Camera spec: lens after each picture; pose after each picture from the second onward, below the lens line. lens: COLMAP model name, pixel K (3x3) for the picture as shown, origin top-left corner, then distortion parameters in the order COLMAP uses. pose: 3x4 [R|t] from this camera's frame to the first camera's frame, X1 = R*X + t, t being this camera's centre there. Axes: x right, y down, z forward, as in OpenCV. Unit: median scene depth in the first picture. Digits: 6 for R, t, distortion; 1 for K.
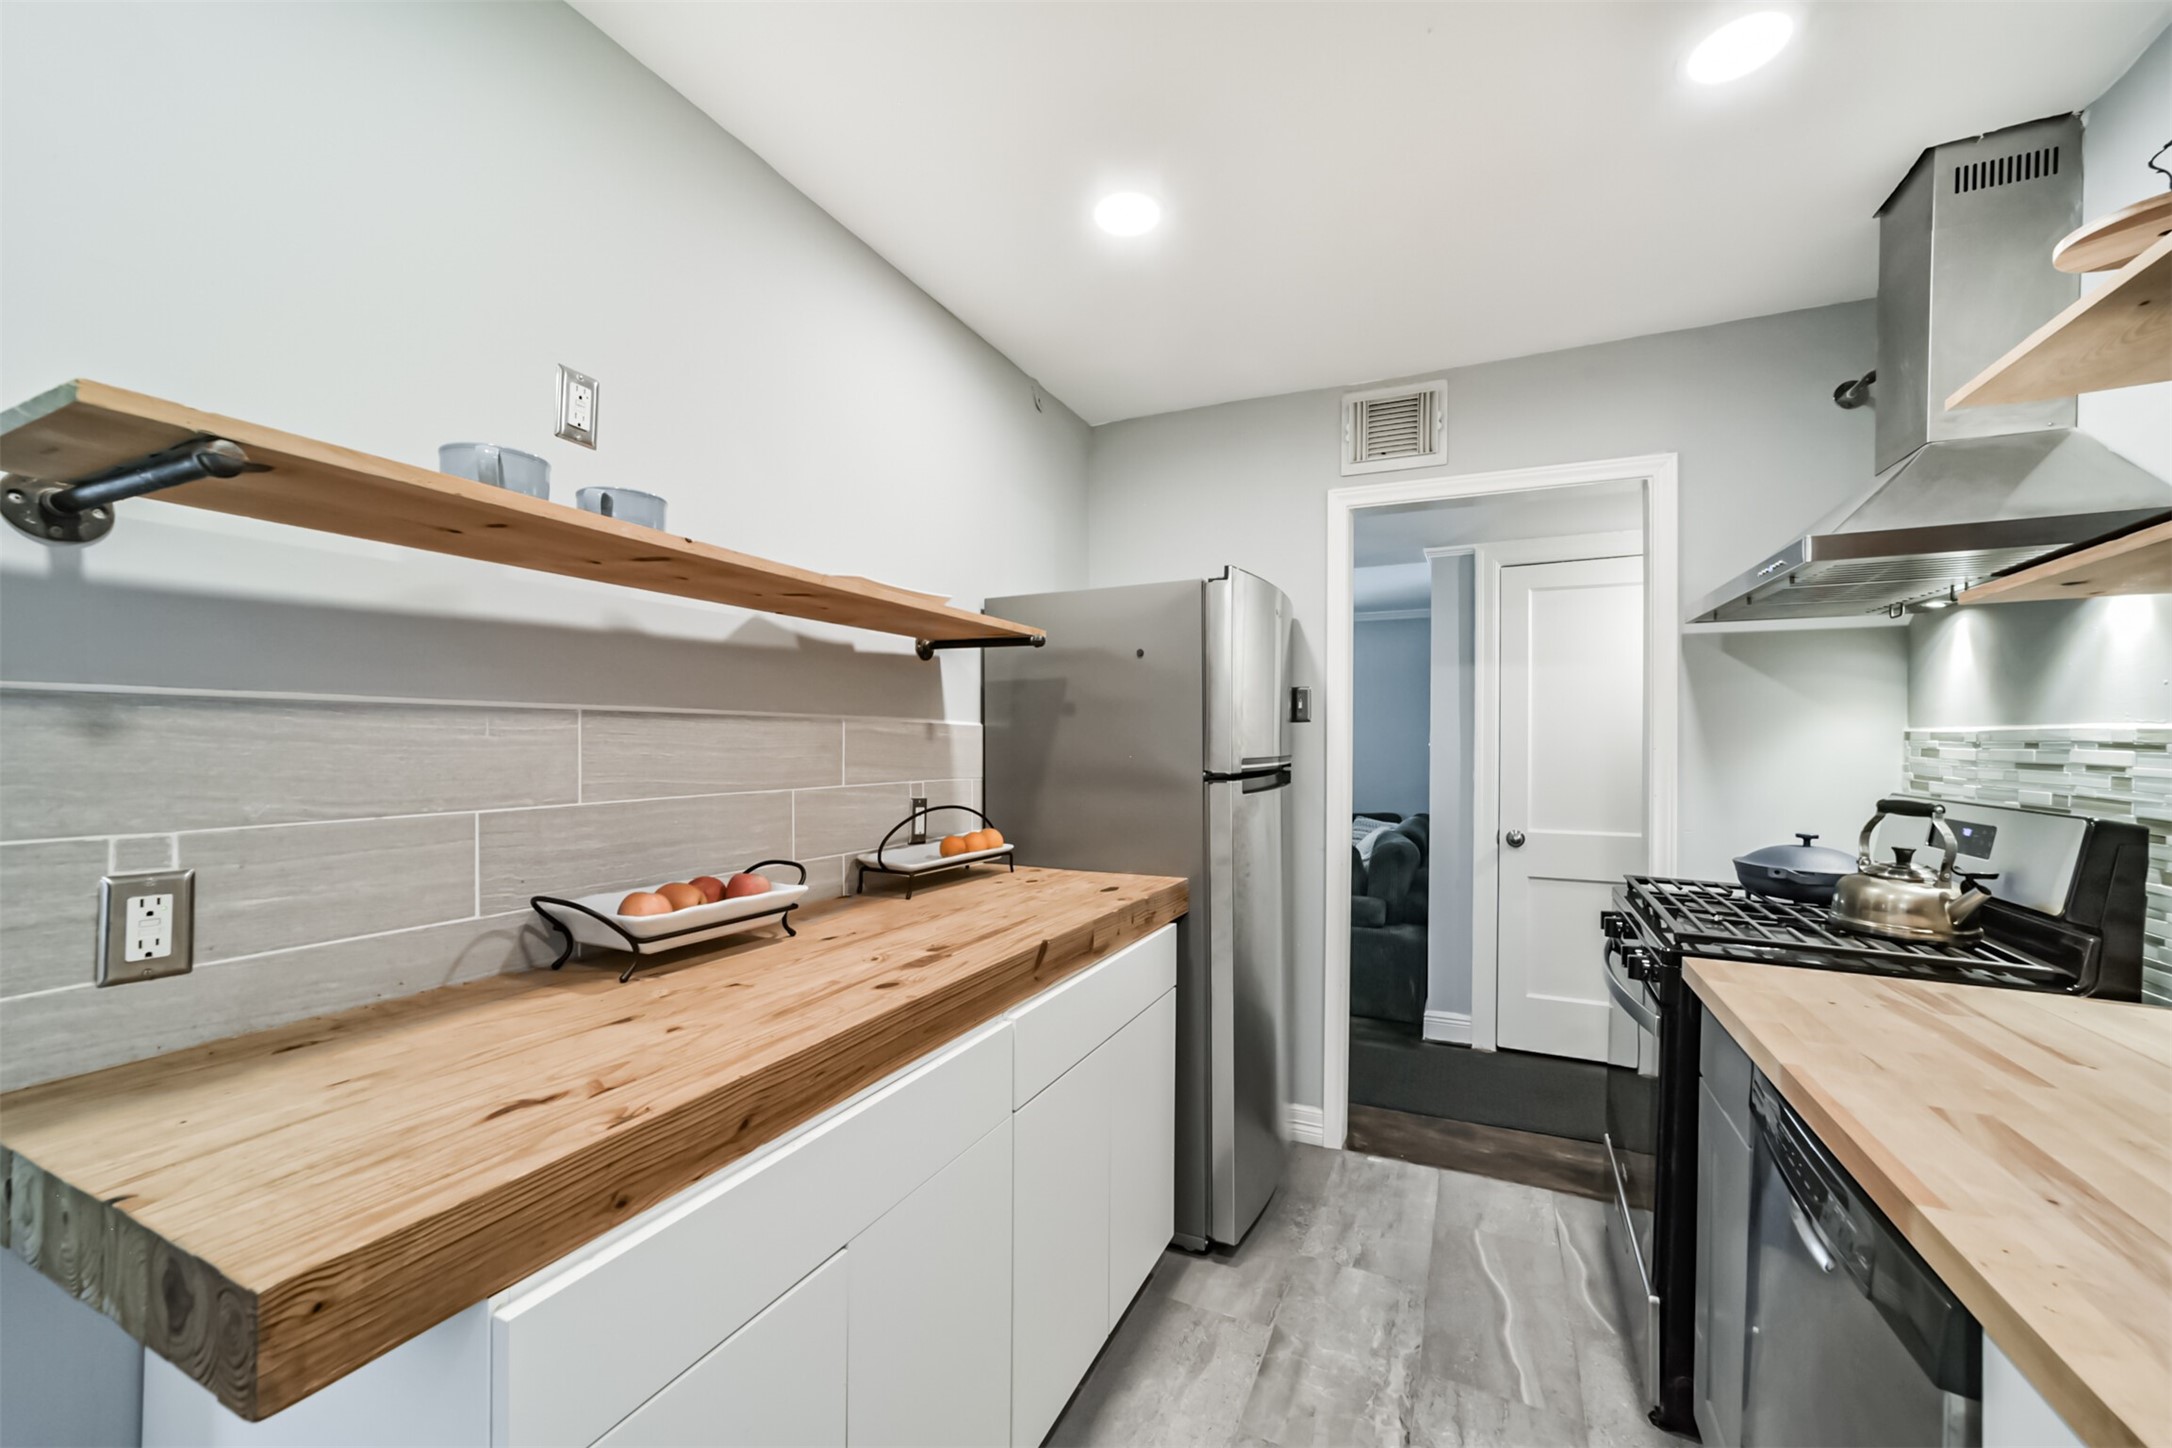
lens RADIAL K [[843.8, 0, 1085.4], [0, 843.8, 739.1], [0, 0, 1]] dist [-0.021622, 0.010069]
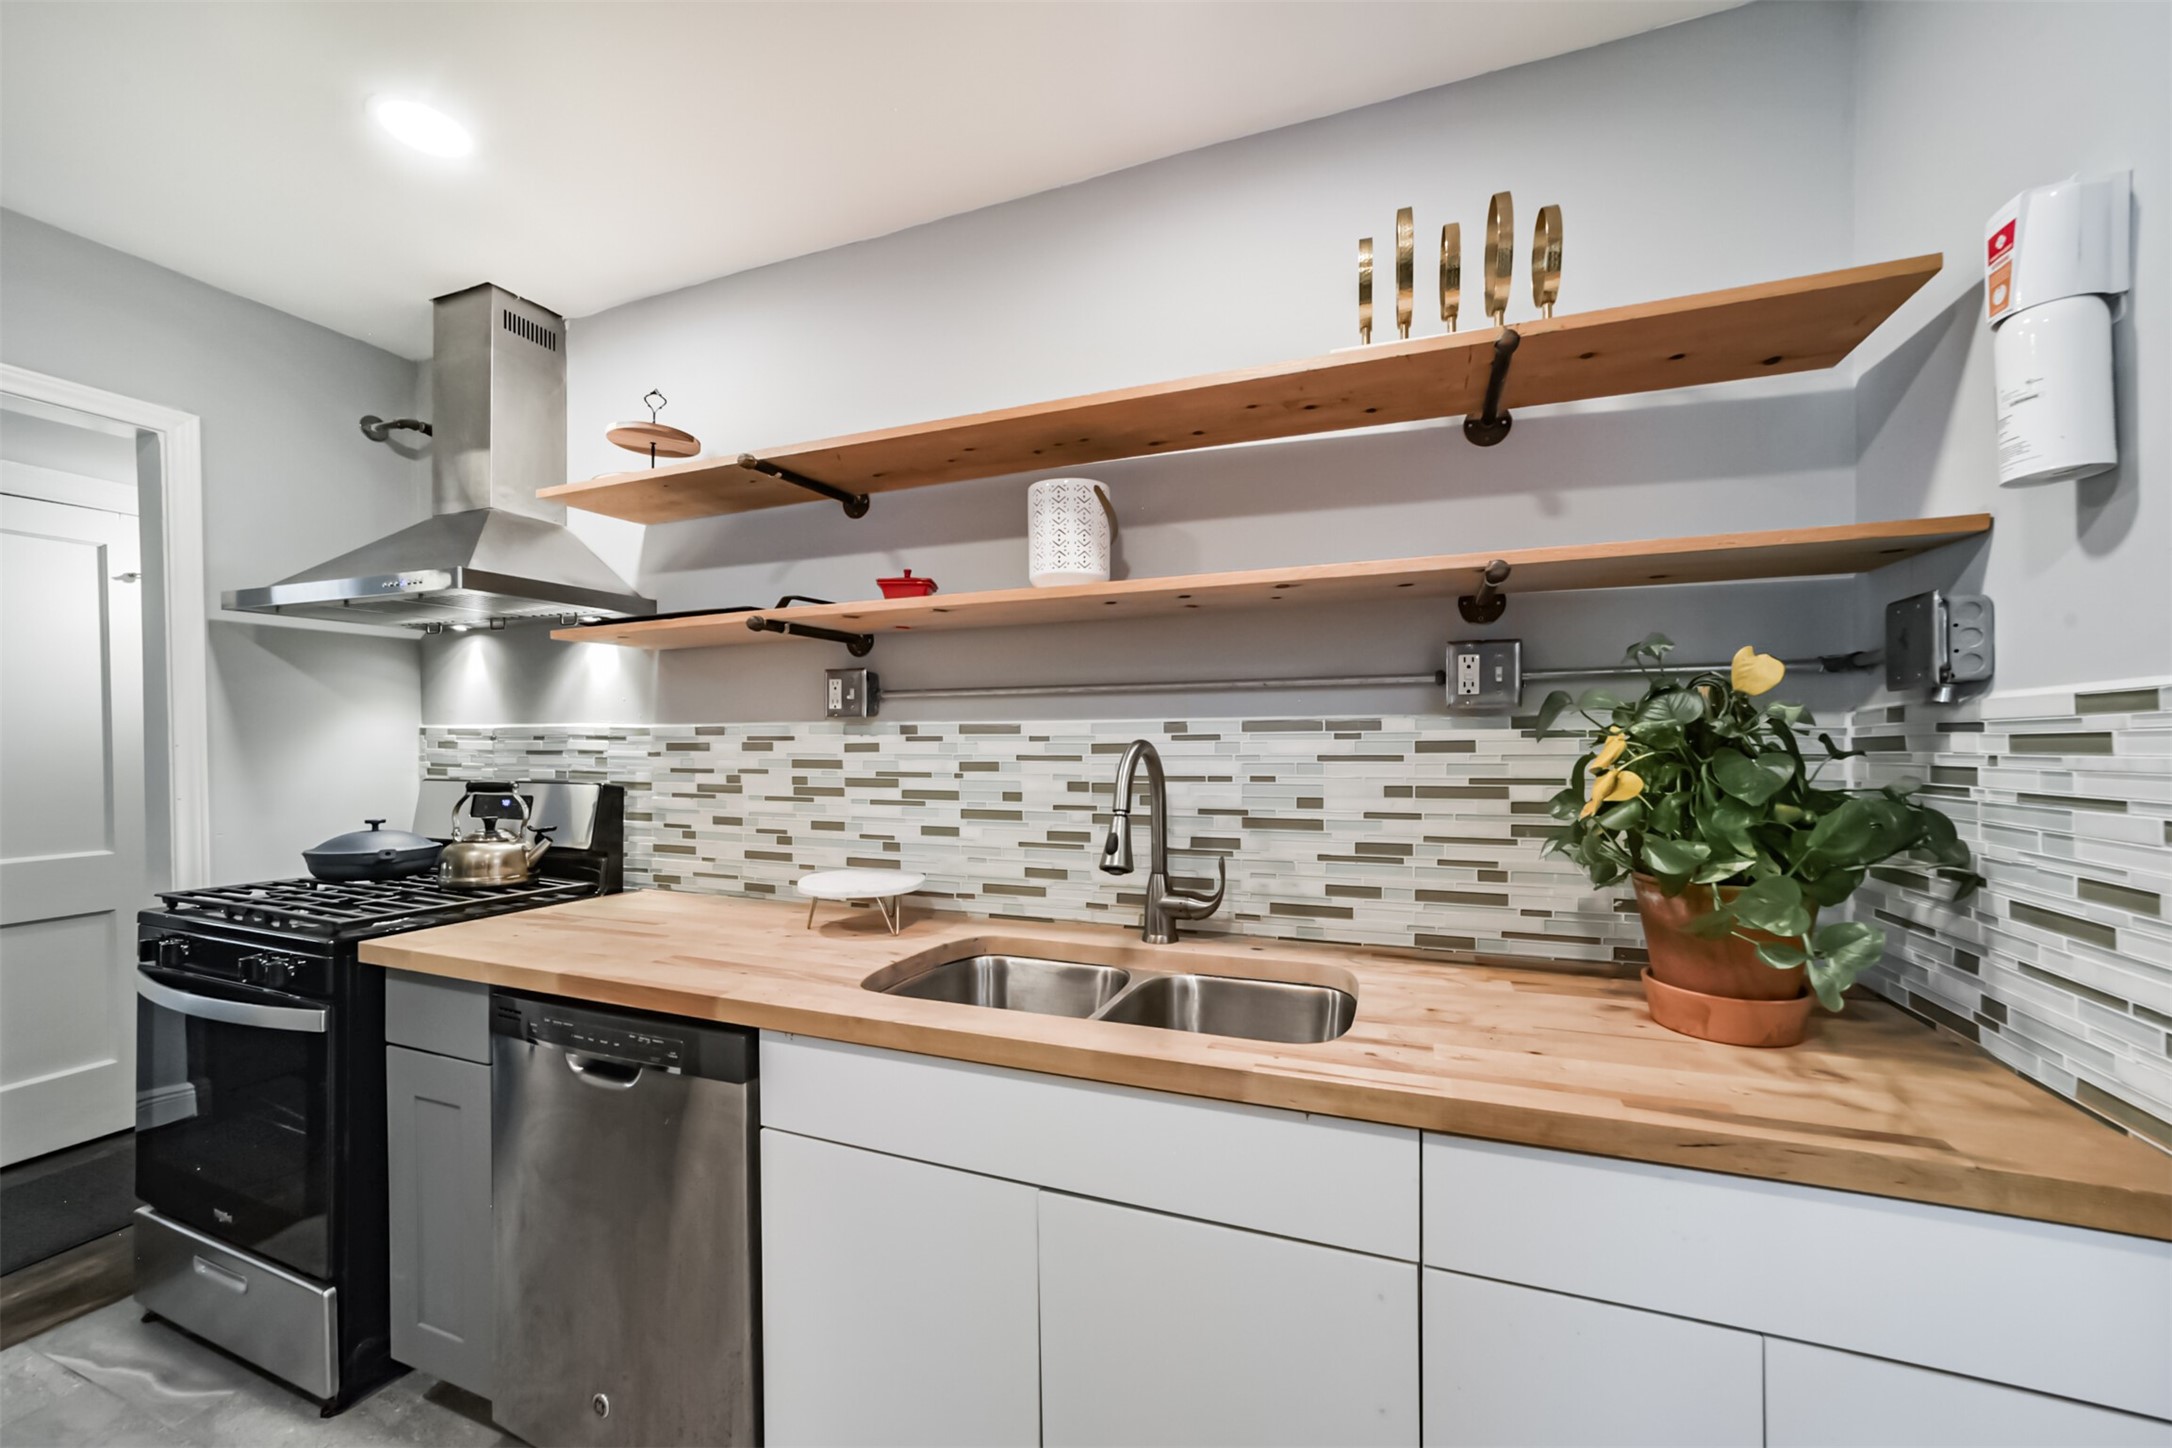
lens RADIAL K [[834.9, 0, 1086.0], [0, 834.9, 746.3], [0, 0, 1]] dist [-0.021234, 0.009538]
pose [[-0.058003, -0.016259, 0.998184, -0.303362], [0.004426, 0.999853, 0.016544, 0.001947], [-0.998307, 0.005377, -0.057922, 0.125667]]
